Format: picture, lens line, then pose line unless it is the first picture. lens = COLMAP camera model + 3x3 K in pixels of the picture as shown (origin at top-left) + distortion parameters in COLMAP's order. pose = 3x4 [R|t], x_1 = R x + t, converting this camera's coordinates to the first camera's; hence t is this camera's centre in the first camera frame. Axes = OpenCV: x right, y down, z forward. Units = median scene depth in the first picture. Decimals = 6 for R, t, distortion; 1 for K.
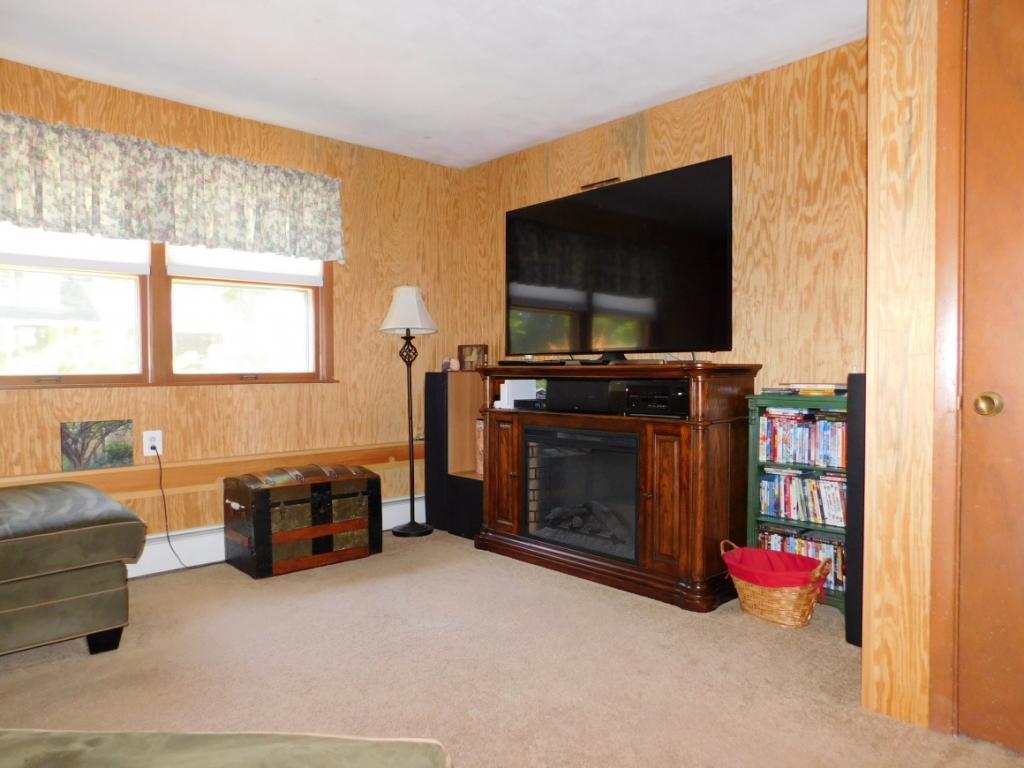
lens RADIAL K [[686.4, 0, 512.0], [0, 686.4, 384.0], [0, 0, 1]] dist [-0.092747, 0.074142]
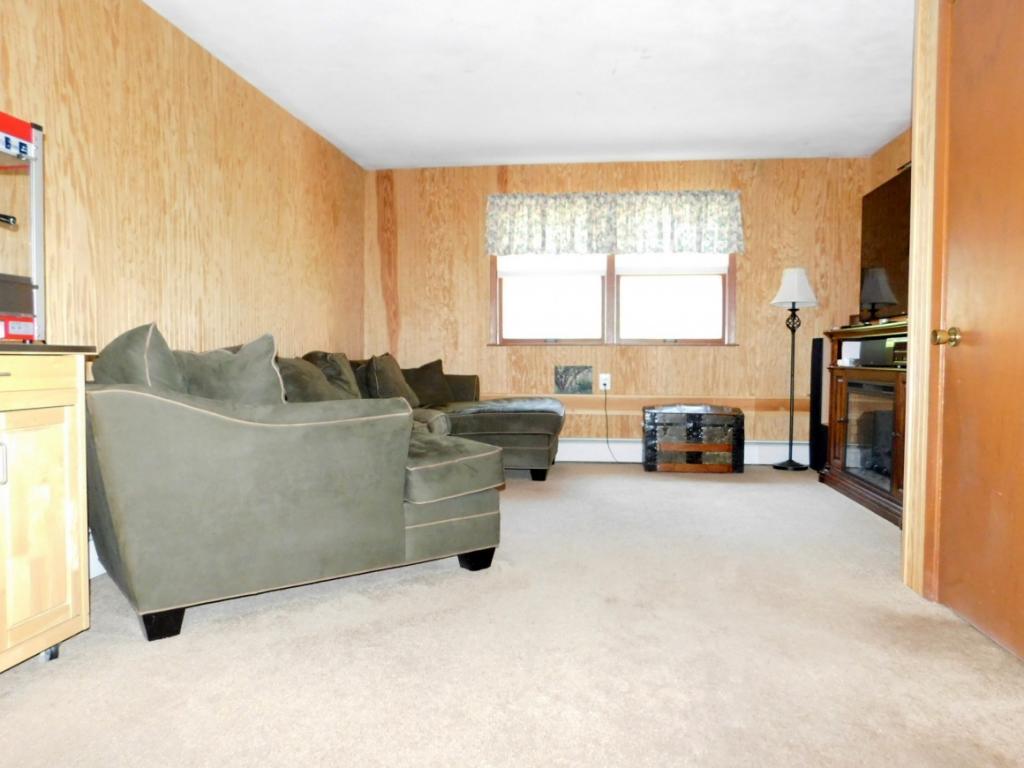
lens RADIAL K [[744.3, 0, 512.0], [0, 744.3, 384.0], [0, 0, 1]] dist [-0.046295, 0.004378]
pose [[0.631187, 0.033741, -0.774896, 0.654207], [-0.027475, 0.999399, 0.021137, 0.059404], [0.775144, 0.007949, 0.631735, -0.263894]]
